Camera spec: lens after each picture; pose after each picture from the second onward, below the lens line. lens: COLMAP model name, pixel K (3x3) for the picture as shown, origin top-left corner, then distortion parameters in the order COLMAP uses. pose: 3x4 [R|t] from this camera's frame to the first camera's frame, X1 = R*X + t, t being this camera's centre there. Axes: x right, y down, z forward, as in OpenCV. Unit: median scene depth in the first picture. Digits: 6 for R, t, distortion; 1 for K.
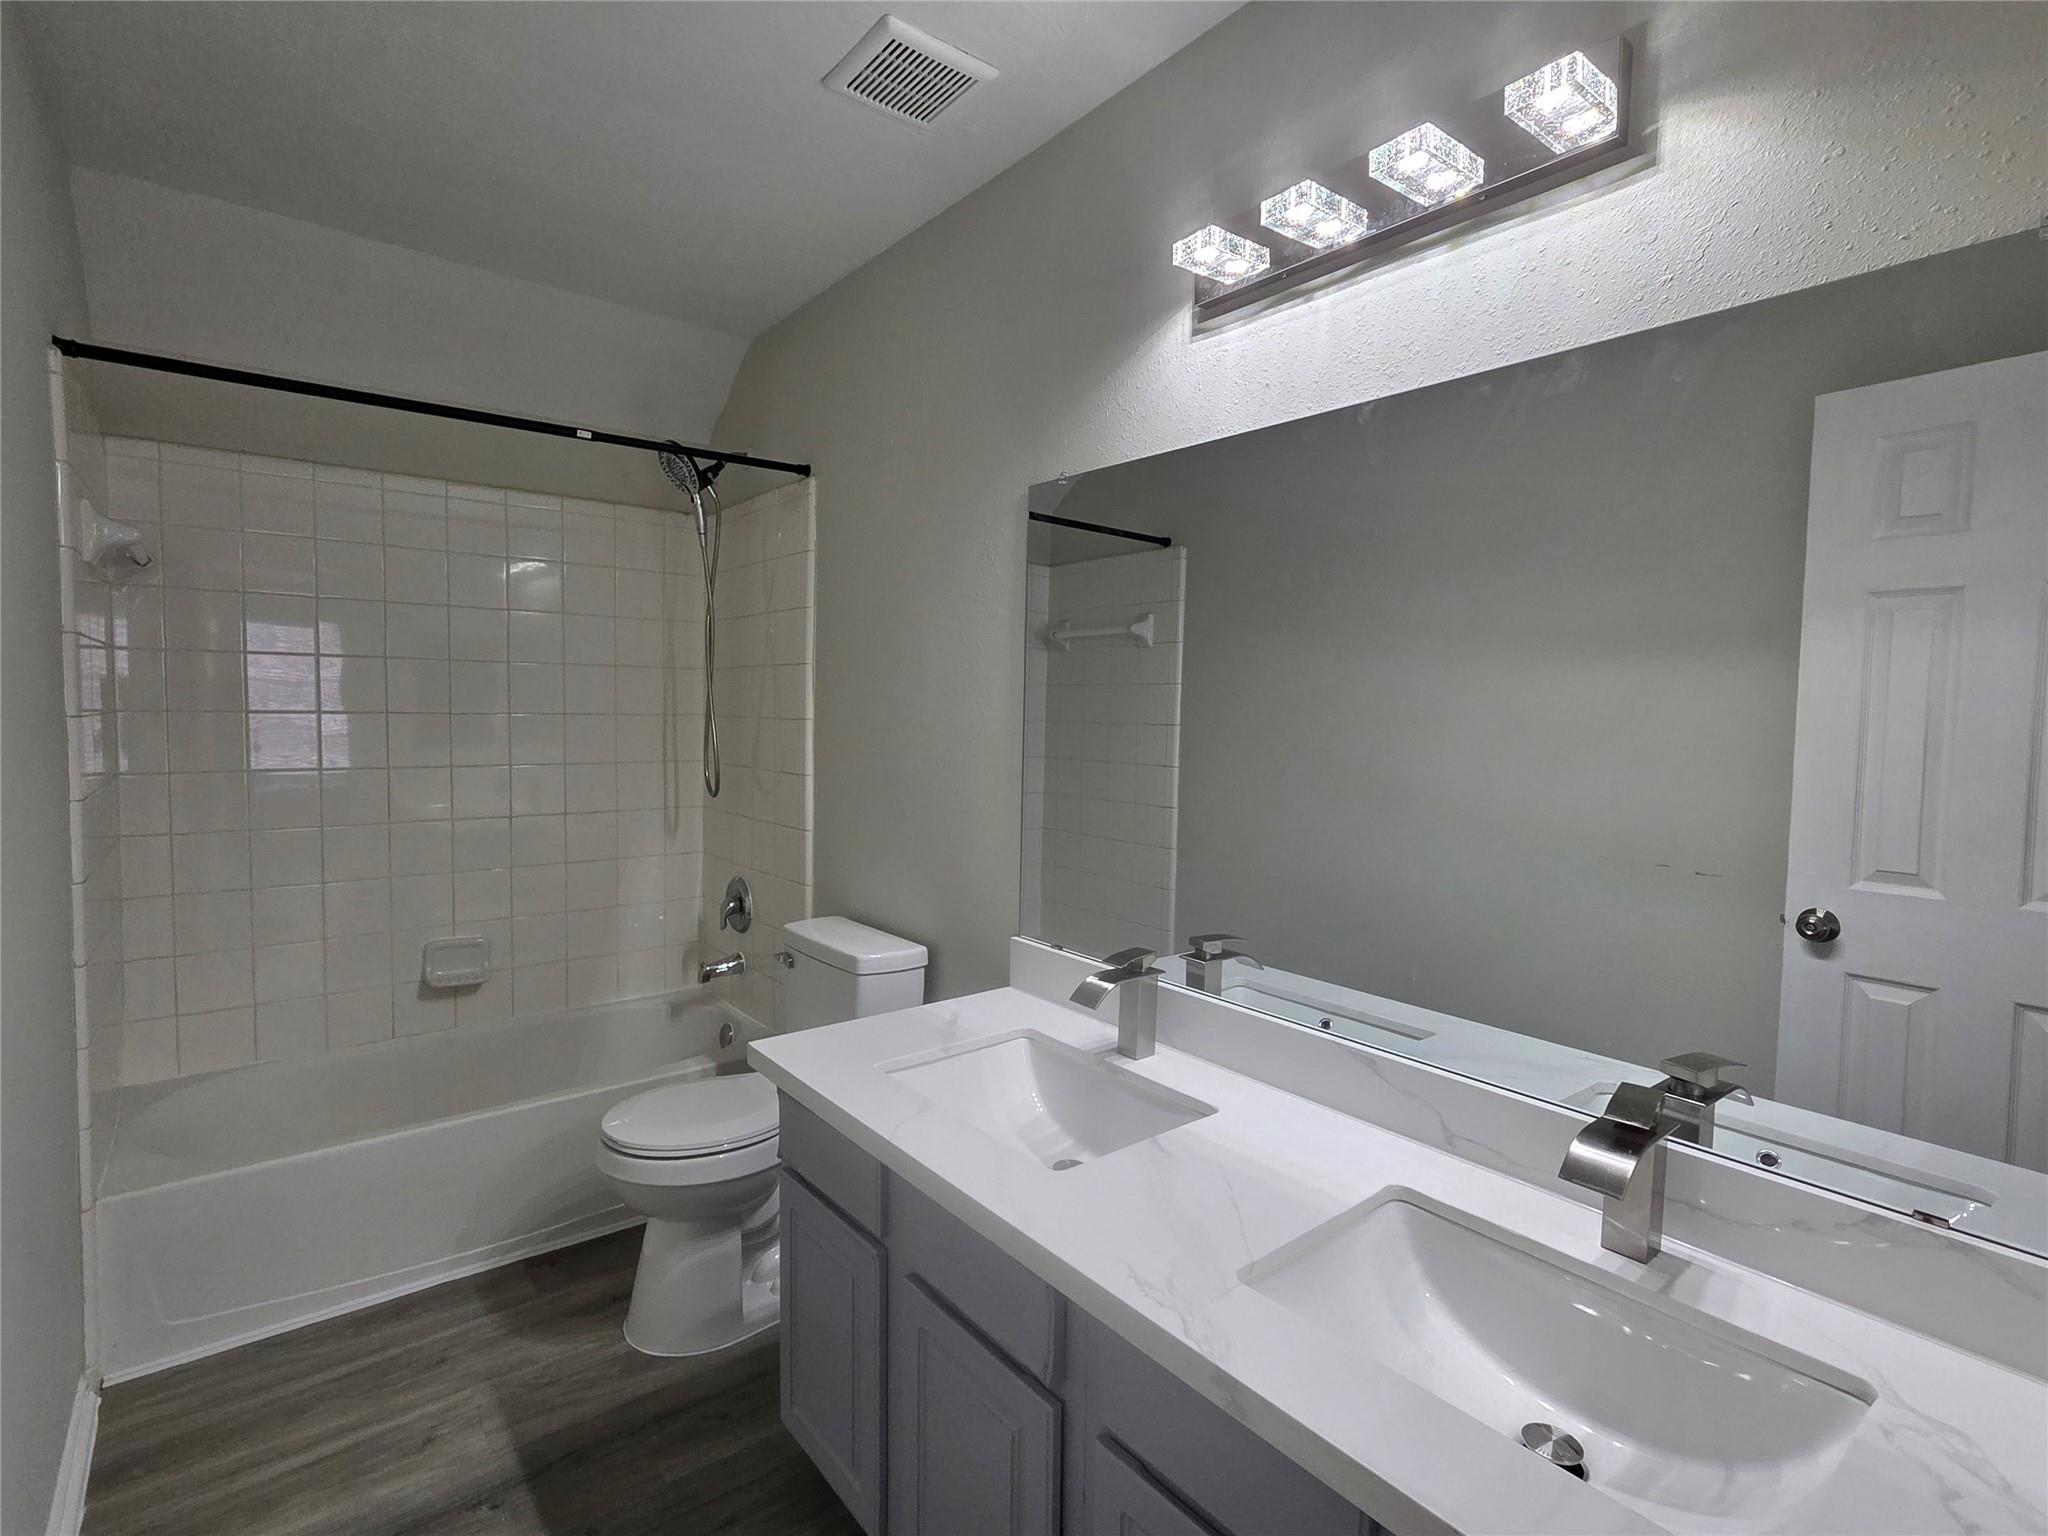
lens RADIAL K [[984.9, 0, 1008.7], [0, 984.9, 762.5], [0, 0, 1]] dist [0.003278, -0.000065]
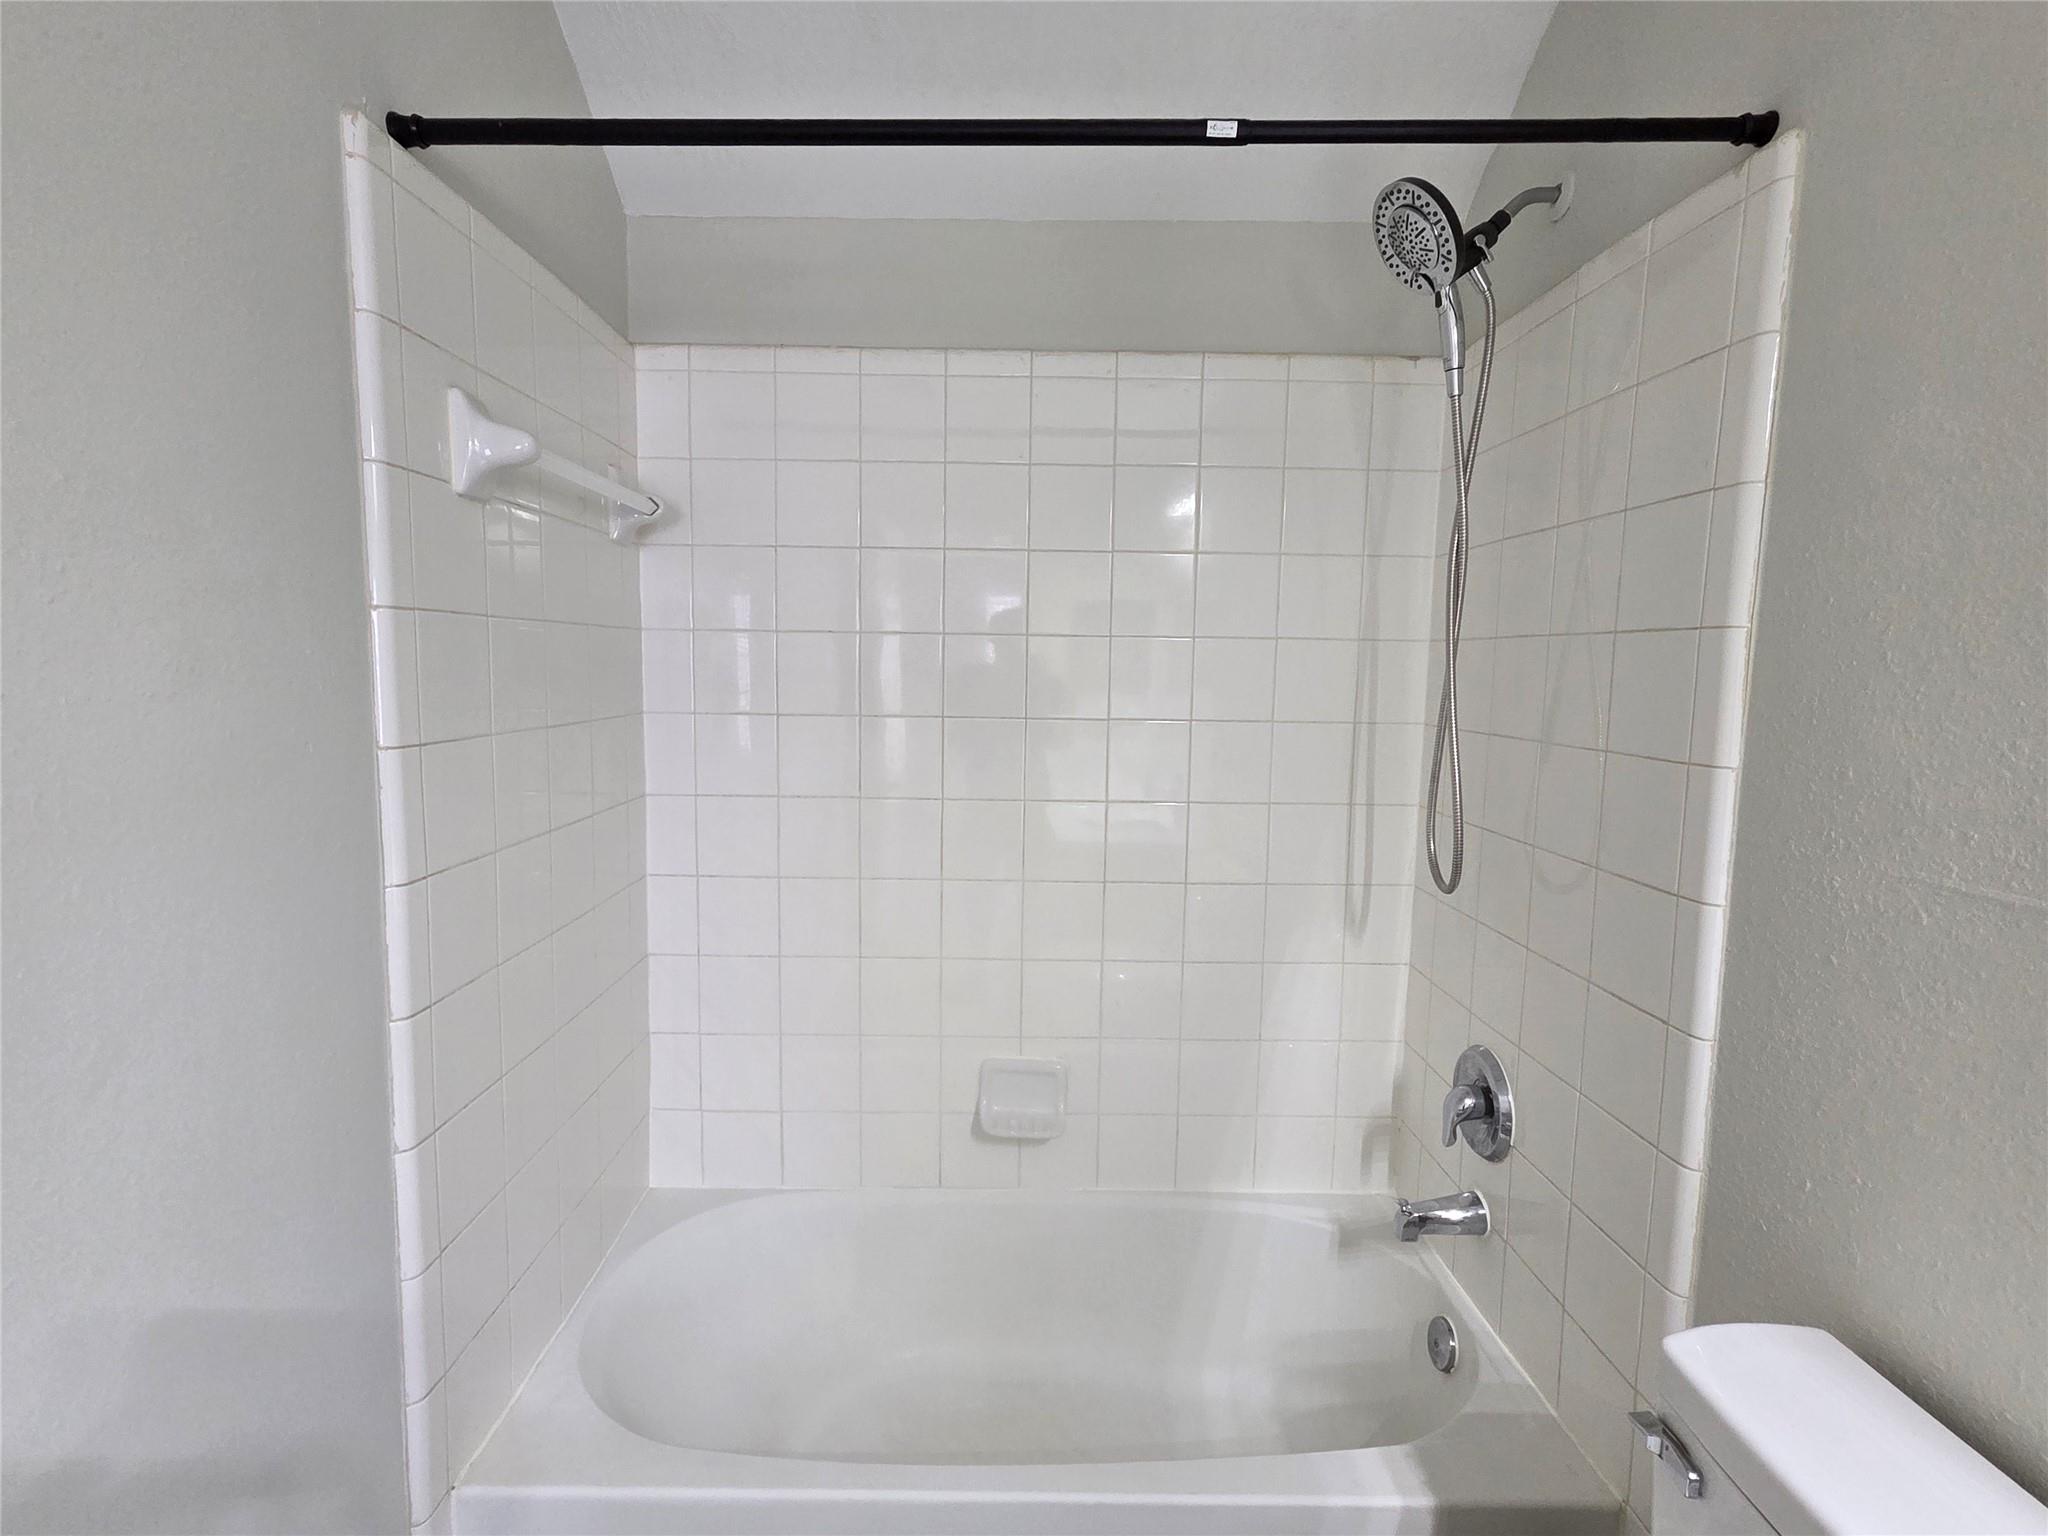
lens RADIAL K [[984.9, 0, 1008.7], [0, 984.9, 762.5], [0, 0, 1]] dist [0.003278, -0.000065]
pose [[0.791945, 0.058479, -0.607785, -0.176506], [-0.037673, 0.998186, 0.046954, -0.049531], [0.609428, -0.014288, 0.792712, 0.469227]]
